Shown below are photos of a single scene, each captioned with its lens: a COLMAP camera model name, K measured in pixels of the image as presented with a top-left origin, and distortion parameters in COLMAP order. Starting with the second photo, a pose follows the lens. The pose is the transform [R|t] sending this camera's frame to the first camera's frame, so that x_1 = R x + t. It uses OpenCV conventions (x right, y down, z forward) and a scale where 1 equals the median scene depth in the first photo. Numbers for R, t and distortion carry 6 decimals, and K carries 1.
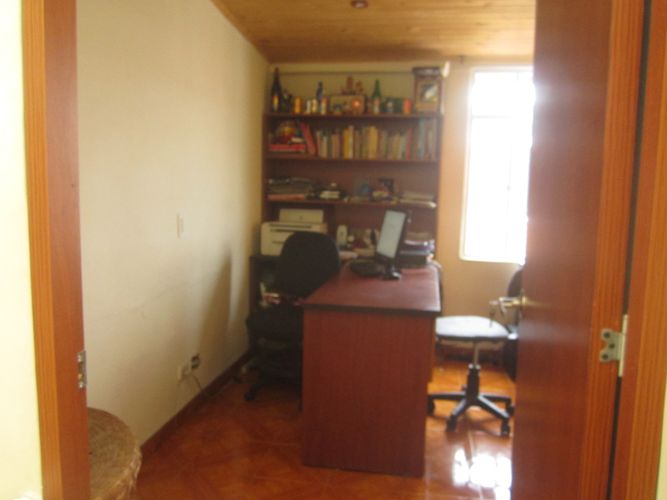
lens RADIAL K [[549.6, 0, 333.5], [0, 549.6, 250.0], [0, 0, 1]] dist [-0.050486, 0.009948]
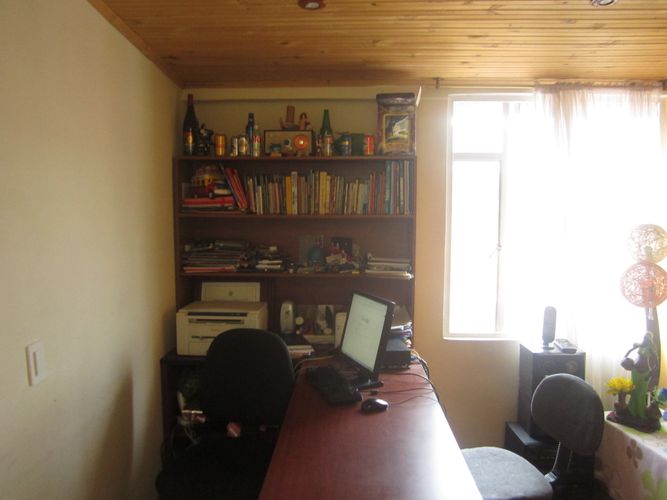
lens RADIAL K [[549.6, 0, 333.5], [0, 549.6, 250.0], [0, 0, 1]] dist [-0.050486, 0.009948]
pose [[0.989802, -0.038748, 0.137082, -0.022111], [0.043113, 0.998649, -0.029015, -0.096396], [-0.135773, 0.034629, 0.990135, 0.258837]]
